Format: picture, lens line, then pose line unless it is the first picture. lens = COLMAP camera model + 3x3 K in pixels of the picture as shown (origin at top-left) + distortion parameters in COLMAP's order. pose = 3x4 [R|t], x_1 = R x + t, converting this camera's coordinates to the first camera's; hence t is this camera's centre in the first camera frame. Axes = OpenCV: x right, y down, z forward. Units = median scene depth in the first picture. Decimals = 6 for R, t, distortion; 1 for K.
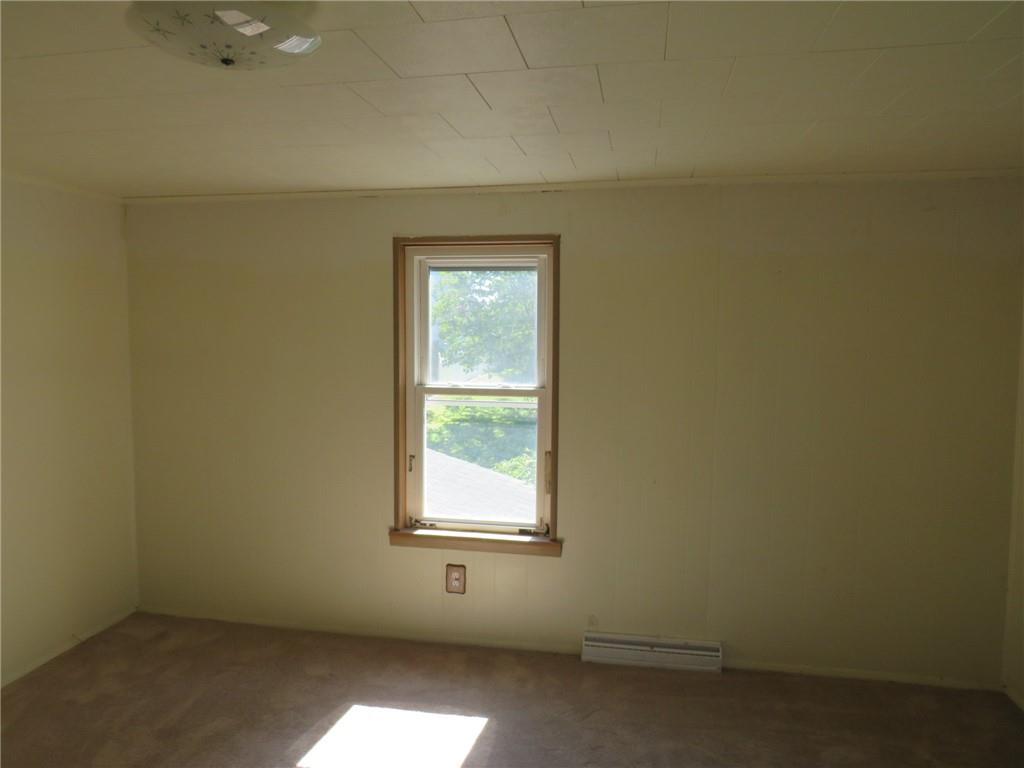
lens RADIAL K [[746.7, 0, 512.0], [0, 746.7, 383.9], [0, 0, 1]] dist [0.000287, -0.001133]
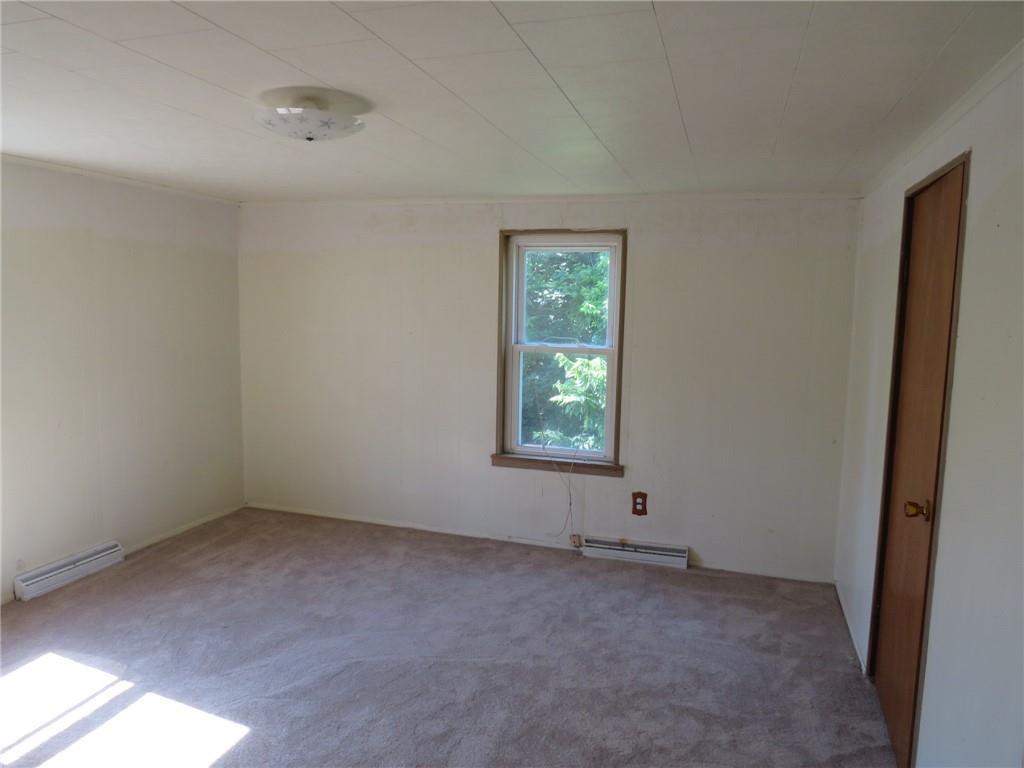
lens RADIAL K [[746.7, 0, 511.8], [0, 746.7, 384.4], [0, 0, 1]] dist [0.000287, -0.001133]
pose [[0.110530, -0.114287, 0.987280, -0.879721], [0.057919, 0.992419, 0.108398, -0.017686], [-0.992184, 0.045201, 0.116311, 0.164290]]
